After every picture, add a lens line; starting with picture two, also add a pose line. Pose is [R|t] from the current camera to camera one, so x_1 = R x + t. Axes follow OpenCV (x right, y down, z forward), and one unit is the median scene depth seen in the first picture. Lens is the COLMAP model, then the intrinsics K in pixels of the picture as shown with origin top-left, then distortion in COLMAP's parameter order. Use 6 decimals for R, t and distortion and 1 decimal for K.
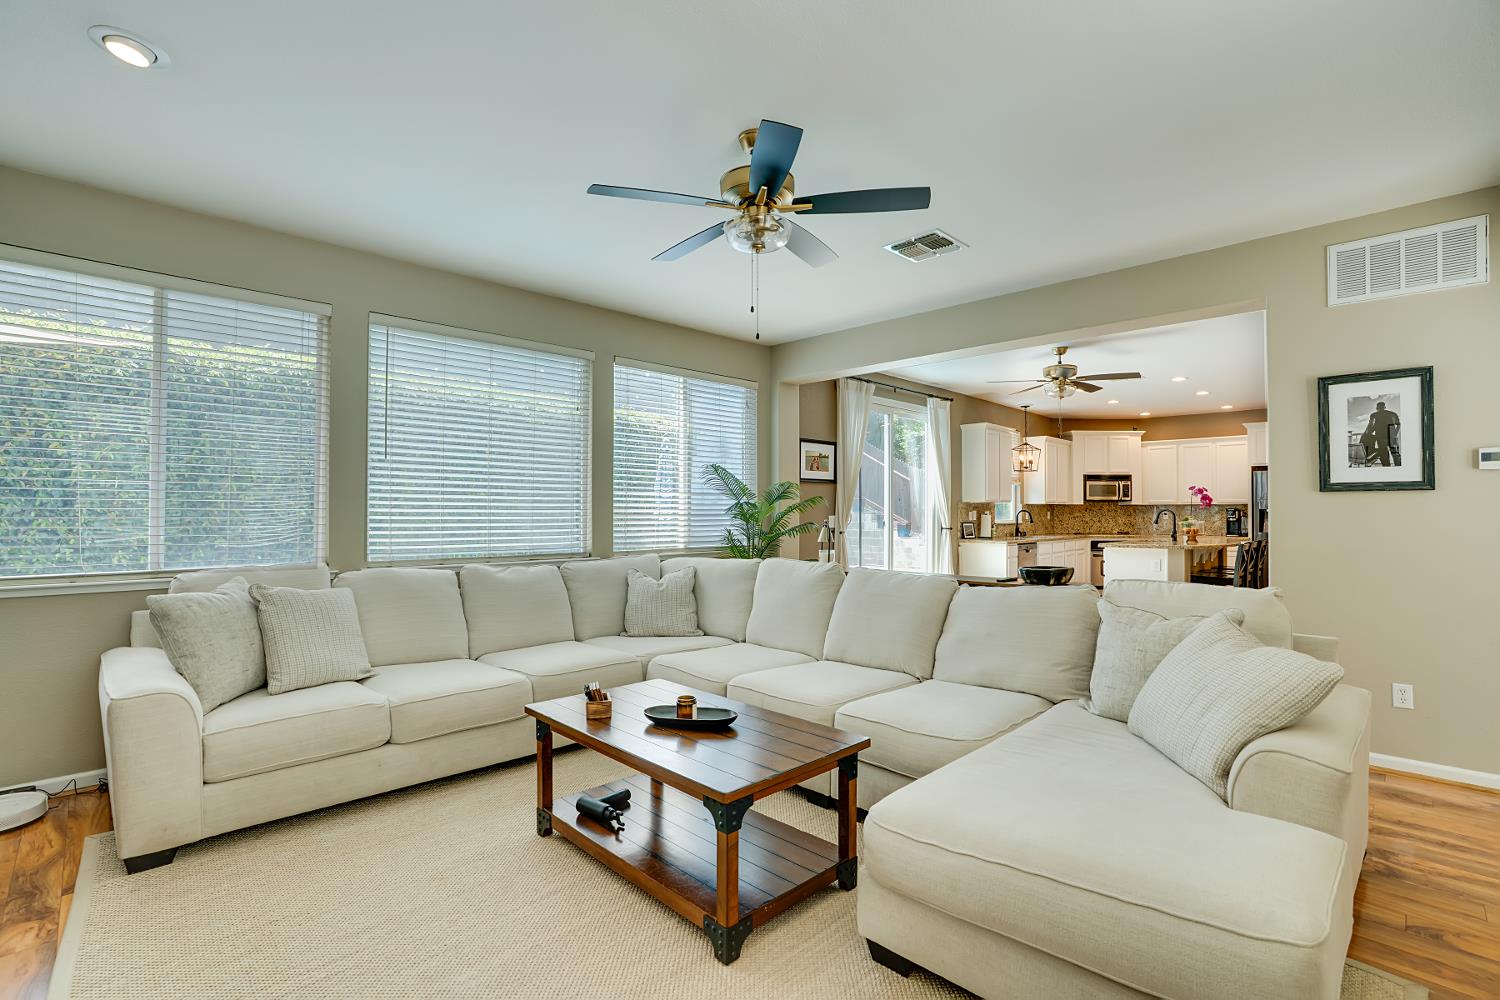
lens RADIAL K [[692.1, 0, 746.2], [0, 692.1, 503.5], [0, 0, 1]] dist [-0.069301, 0.024706]
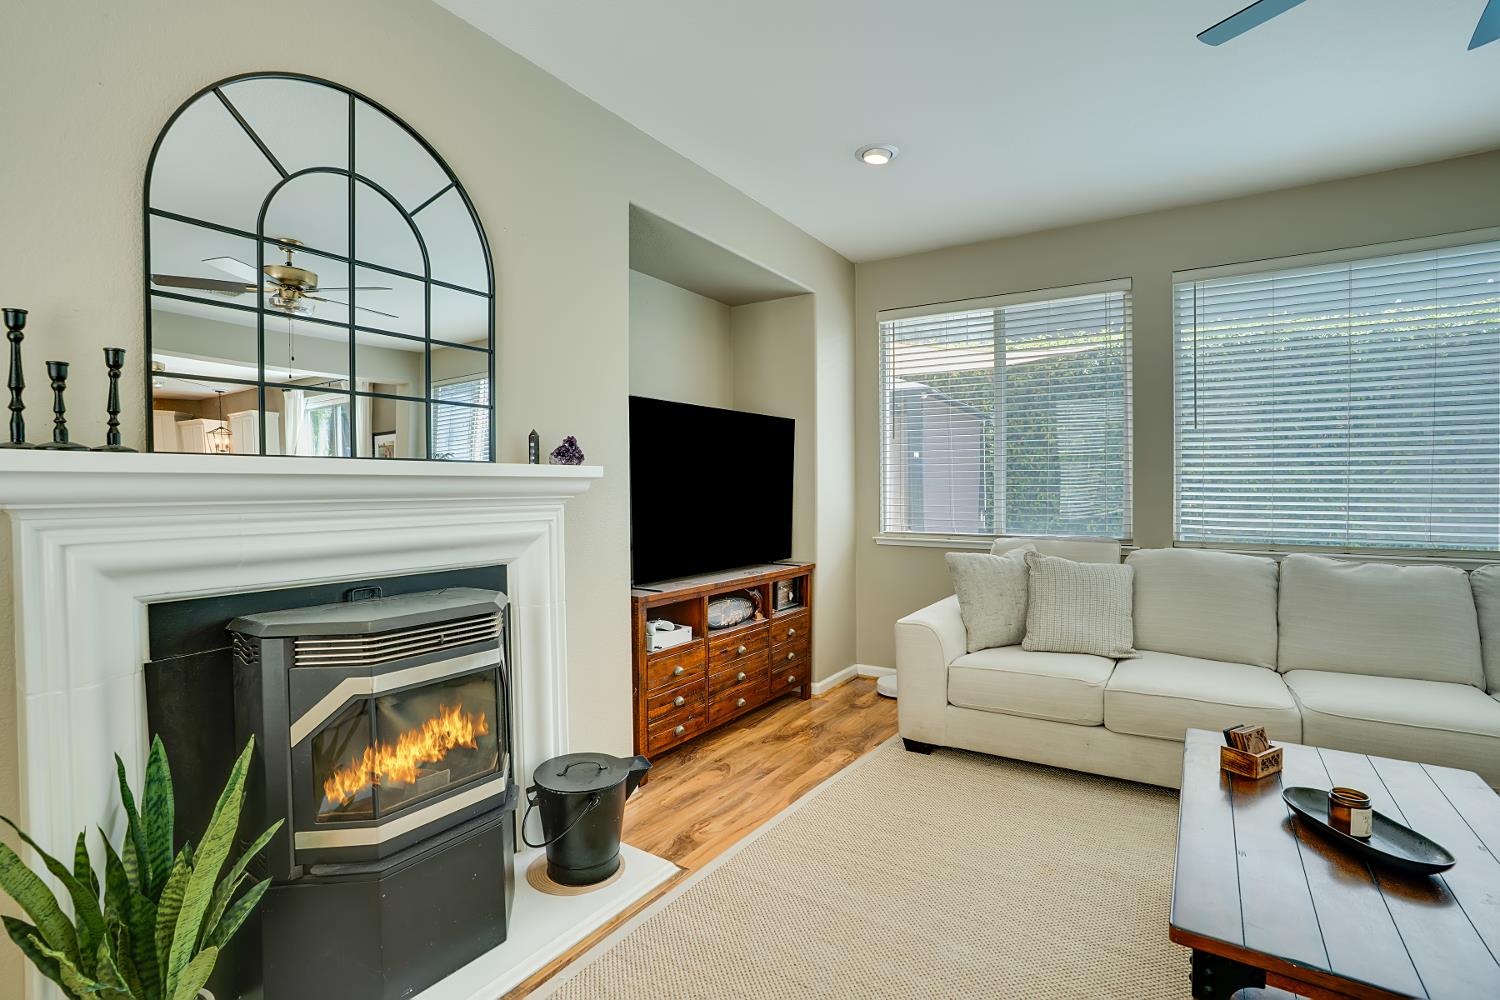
lens RADIAL K [[692.1, 0, 746.2], [0, 692.1, 503.5], [0, 0, 1]] dist [-0.069301, 0.024706]
pose [[0.205426, 0.020354, -0.978461, 0.107265], [0.014267, 0.999615, 0.023790, 0.001781], [0.978569, -0.018847, 0.205057, 0.107131]]
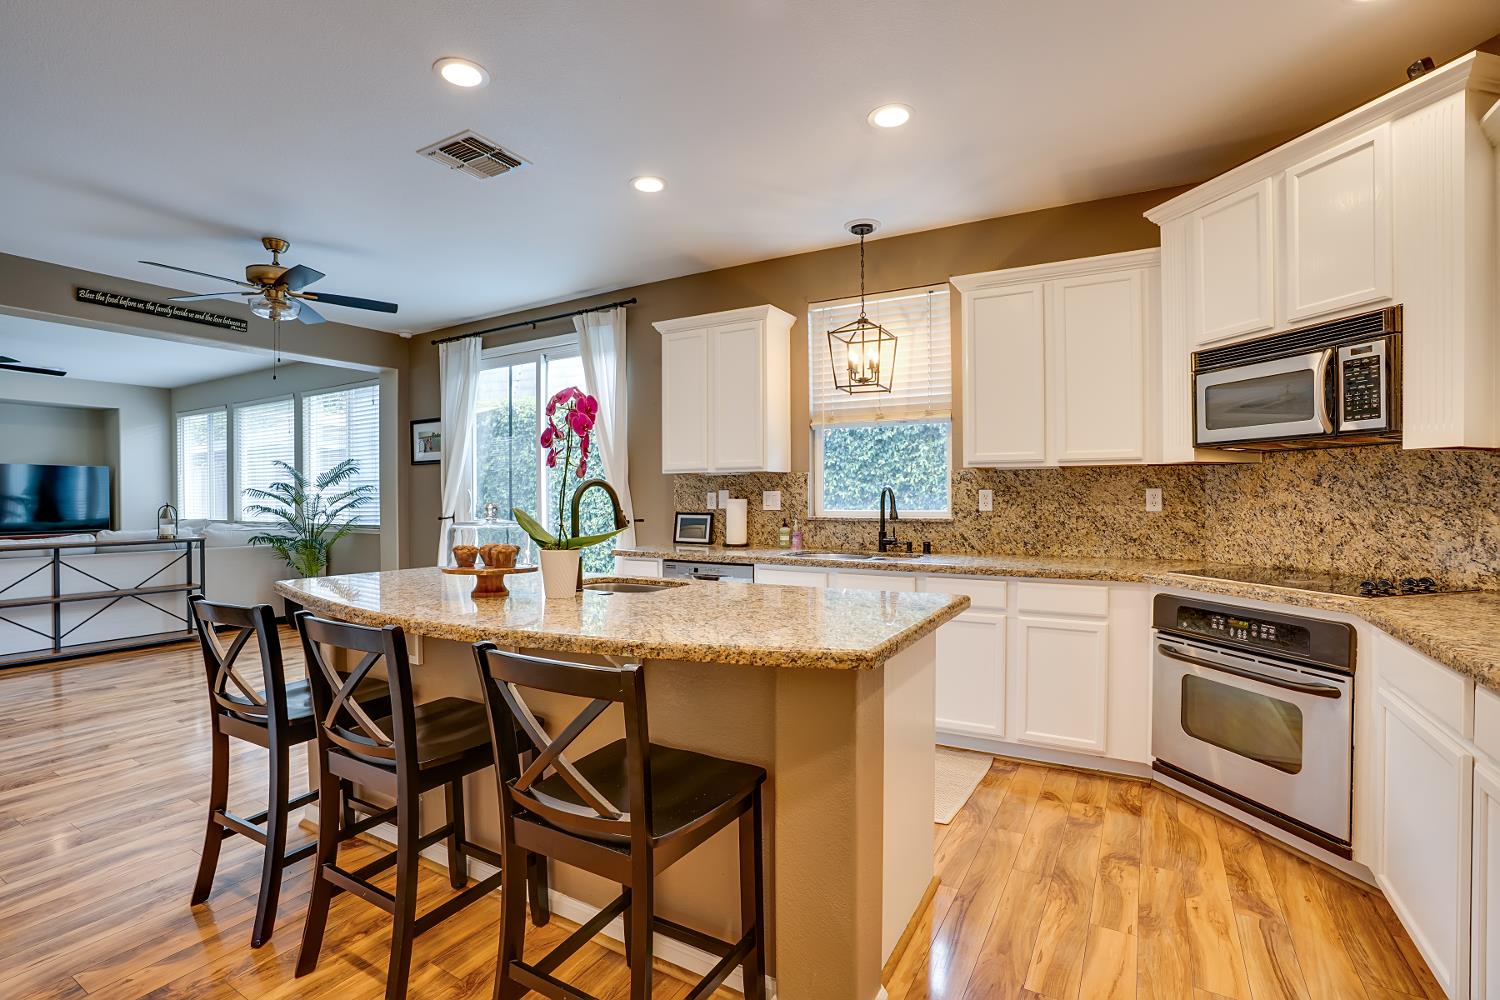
lens RADIAL K [[685.4, 0, 740.3], [0, 685.4, 496.0], [0, 0, 1]] dist [-0.054859, 0.019377]
pose [[0.251267, -0.002119, -0.967916, 0.881190], [0.016593, 0.999860, 0.002118, 0.014650], [0.967776, -0.016593, 0.251267, 0.937294]]
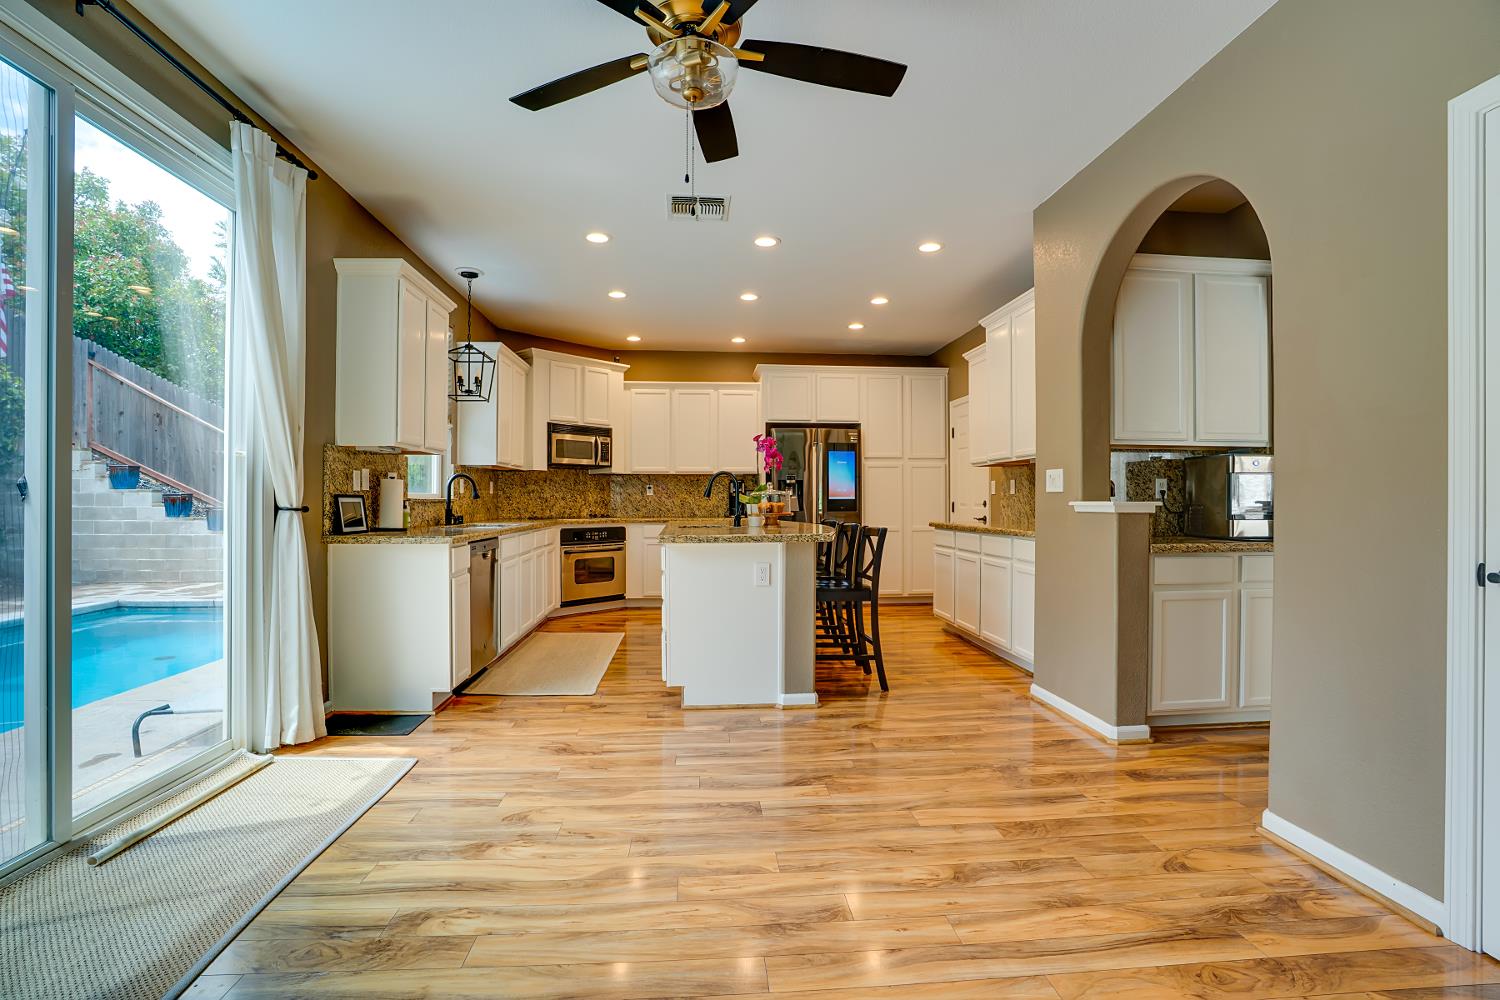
lens RADIAL K [[692.1, 0, 746.2], [0, 692.1, 503.5], [0, 0, 1]] dist [-0.069301, 0.024706]
pose [[0.648650, -0.005681, 0.761066, 0.171361], [-0.008262, 0.999861, 0.014506, 0.025704], [-0.761042, -0.015697, 0.648513, 0.569371]]
